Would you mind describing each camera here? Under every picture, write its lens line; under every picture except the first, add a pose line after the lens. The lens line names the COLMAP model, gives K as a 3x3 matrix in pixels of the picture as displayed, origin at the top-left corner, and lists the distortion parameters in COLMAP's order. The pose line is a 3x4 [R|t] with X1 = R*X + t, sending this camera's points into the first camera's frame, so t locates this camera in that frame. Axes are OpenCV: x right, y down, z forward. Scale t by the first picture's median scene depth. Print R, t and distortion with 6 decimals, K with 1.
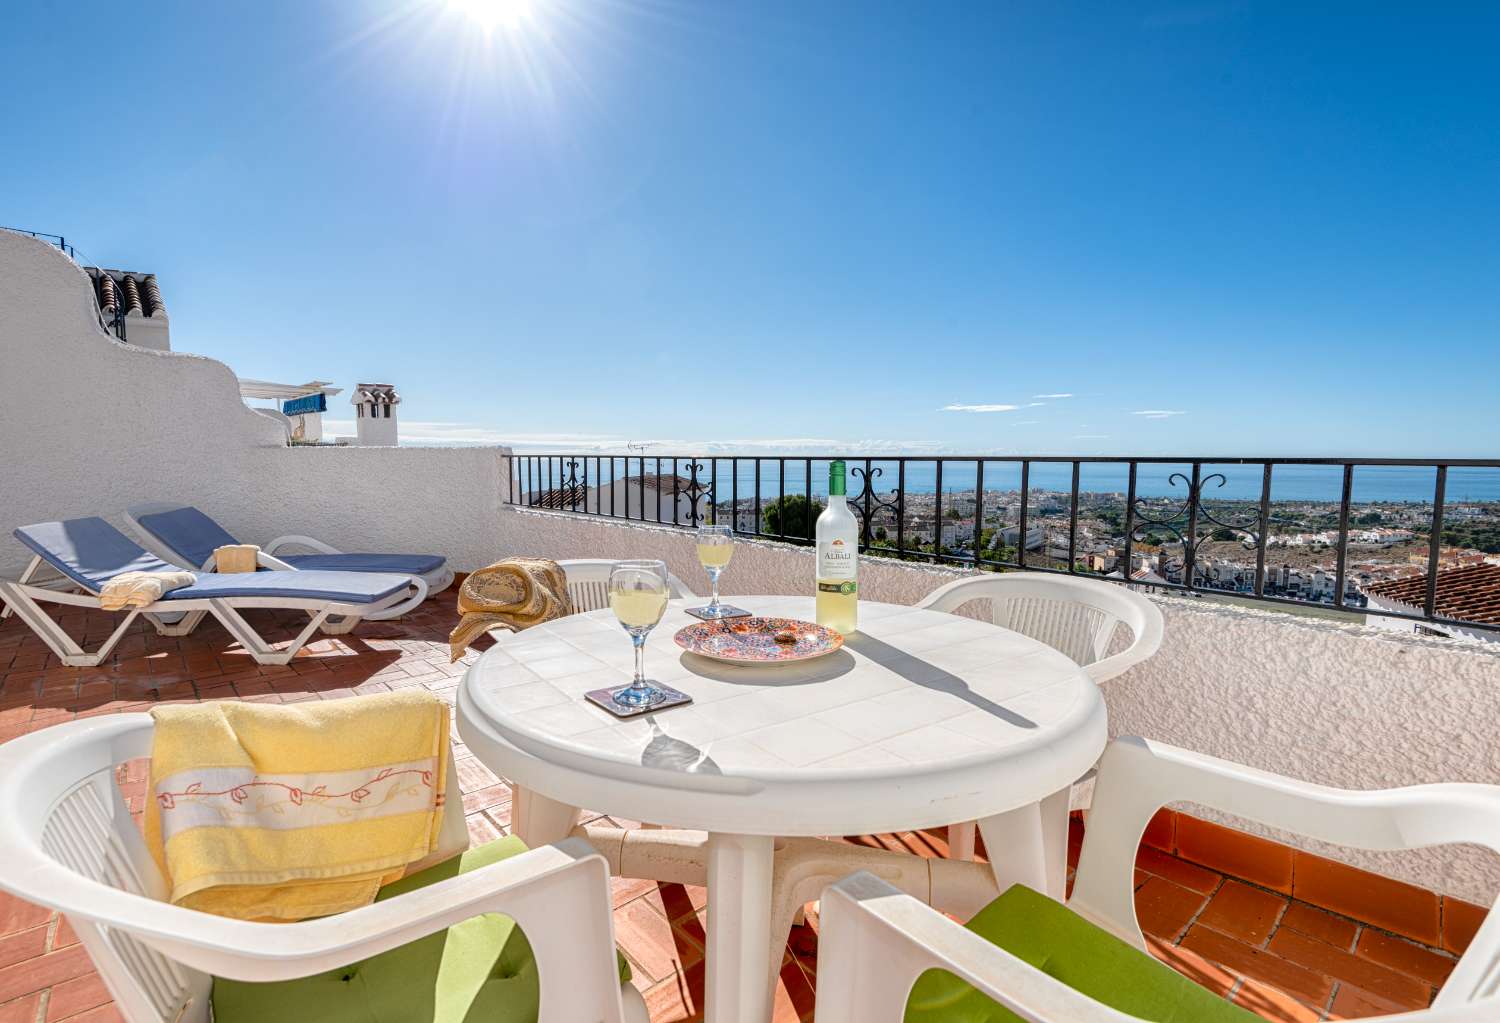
lens RADIAL K [[704.4, 0, 735.5], [0, 704.4, 507.3], [0, 0, 1]] dist [0.010235, -0.003827]
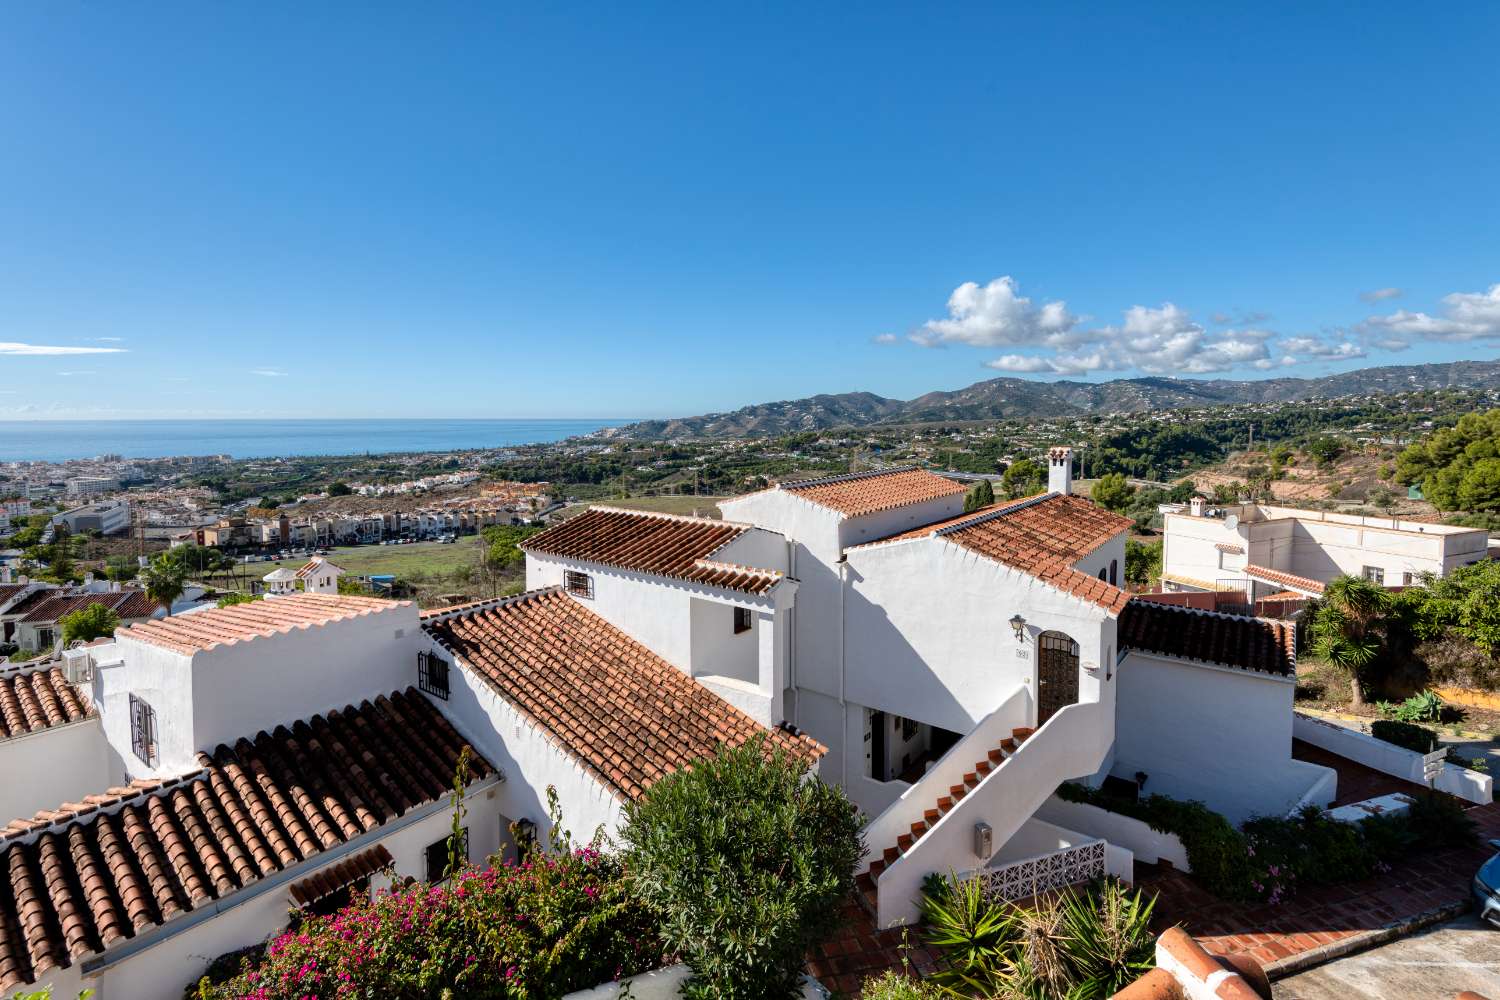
lens RADIAL K [[694.7, 0, 755.0], [0, 694.7, 461.4], [0, 0, 1]] dist [0.019044, -0.010278]
pose [[0.407326, -0.068643, 0.910700, 0.088537], [0.071573, 0.996504, 0.043098, -0.132477], [-0.910474, 0.047626, 0.410815, 0.601856]]
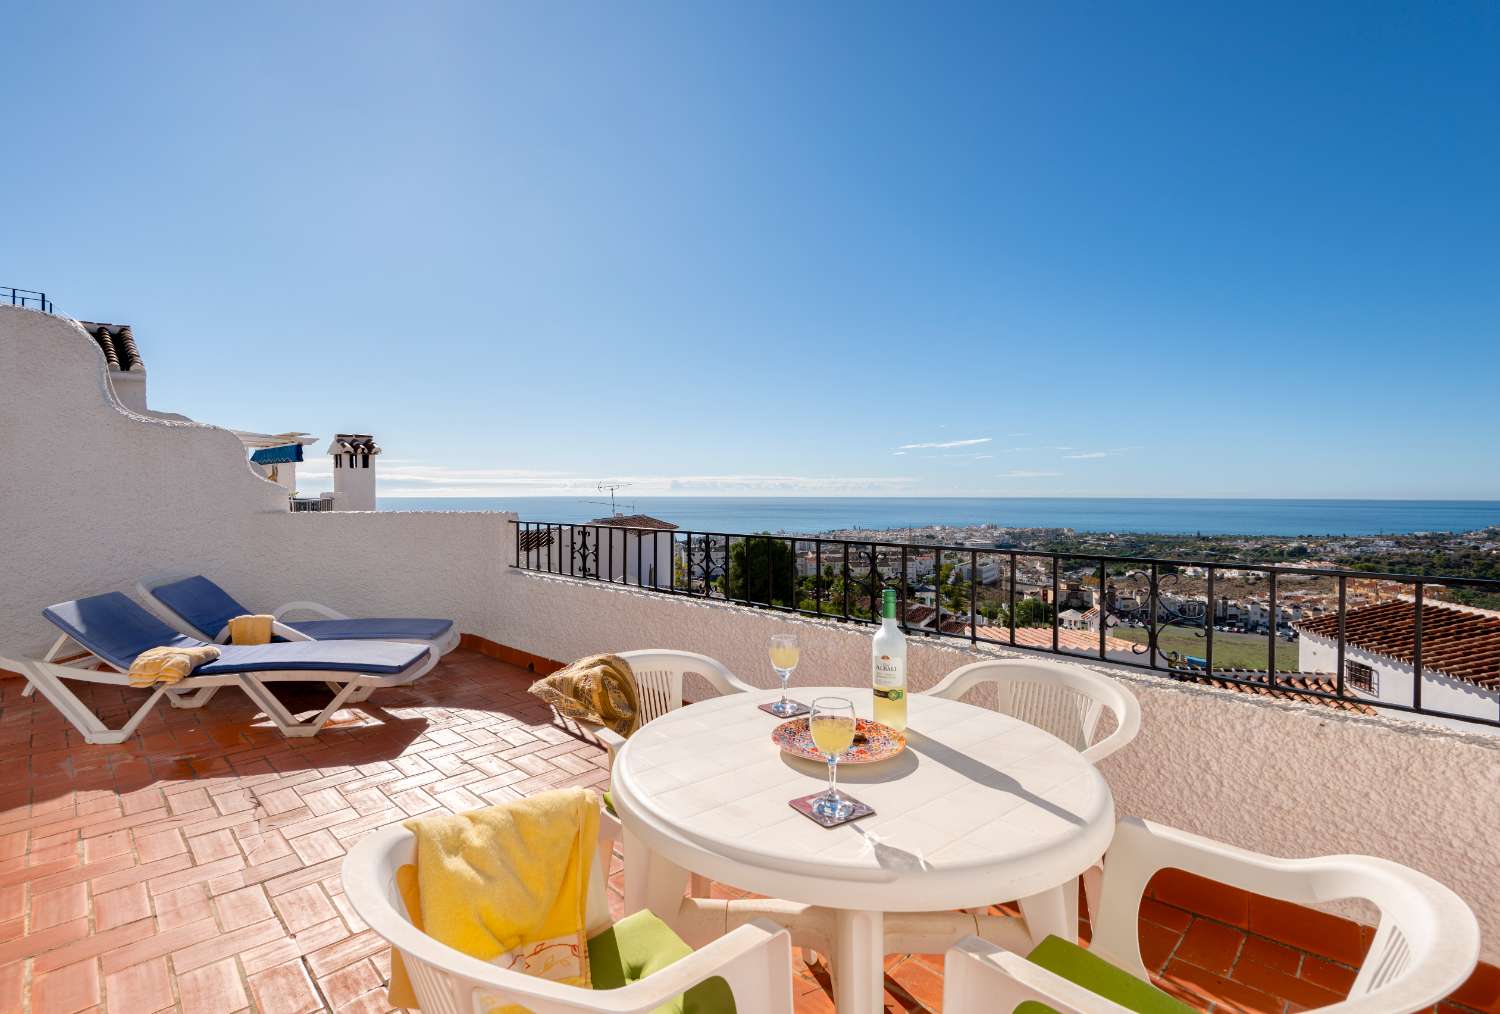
lens RADIAL K [[694.7, 0, 745.3], [0, 694.7, 497.8], [0, 0, 1]] dist [0.019044, -0.010278]
pose [[0.997911, -0.003571, 0.064506, -0.058089], [0.007875, 0.997749, -0.066600, -0.045581], [-0.064123, 0.066968, 0.995692, -0.072998]]
